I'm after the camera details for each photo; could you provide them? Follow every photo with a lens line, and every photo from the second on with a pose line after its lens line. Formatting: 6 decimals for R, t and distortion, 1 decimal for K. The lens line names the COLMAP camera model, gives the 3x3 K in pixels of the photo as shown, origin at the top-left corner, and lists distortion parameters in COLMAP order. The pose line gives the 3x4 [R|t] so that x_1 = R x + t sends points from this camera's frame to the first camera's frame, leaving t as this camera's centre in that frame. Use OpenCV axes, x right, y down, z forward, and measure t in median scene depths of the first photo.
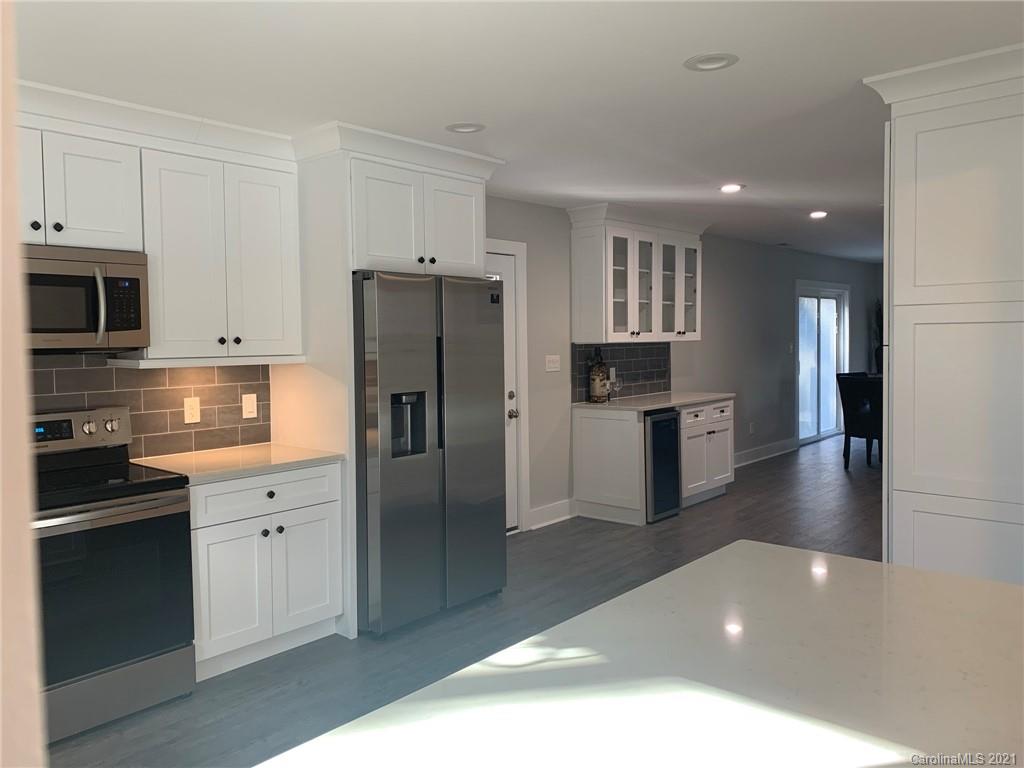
lens RADIAL K [[784.4, 0, 512.8], [0, 784.4, 375.6], [0, 0, 1]] dist [0.074558, -0.076802]
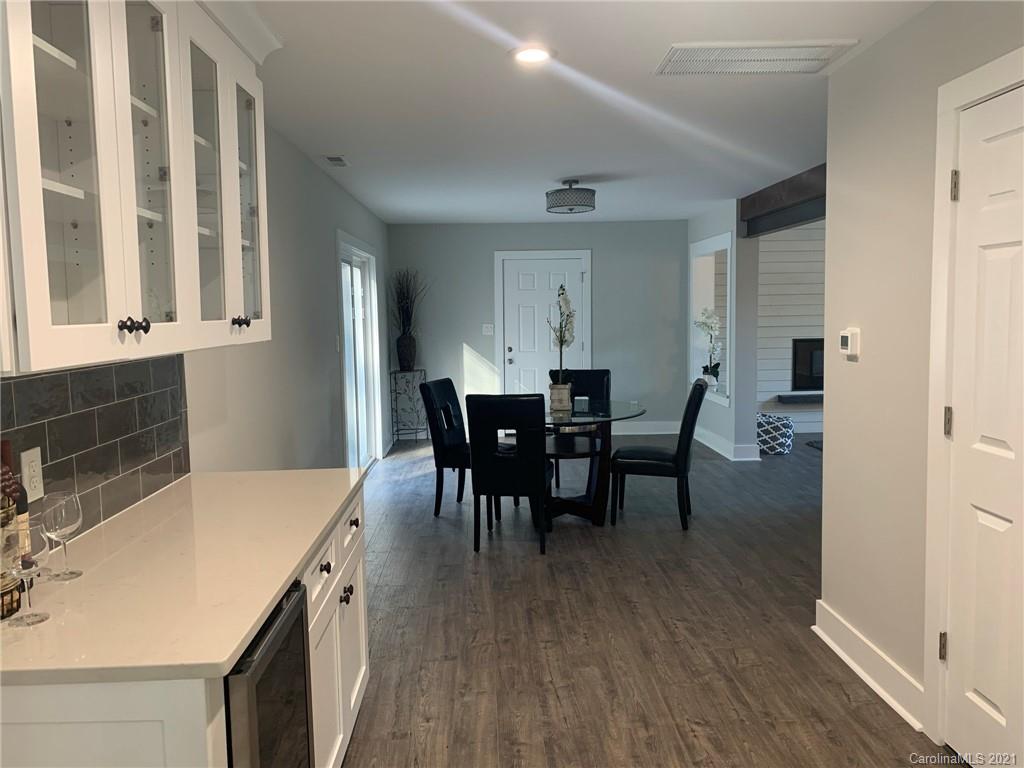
lens RADIAL K [[784.4, 0, 505.9], [0, 784.4, 372.8], [0, 0, 1]] dist [0.074558, -0.076802]
pose [[0.741359, -0.049212, 0.669302, 0.113027], [0.037150, 0.998788, 0.032288, -0.069240], [-0.670080, 0.000927, 0.742289, 1.179371]]
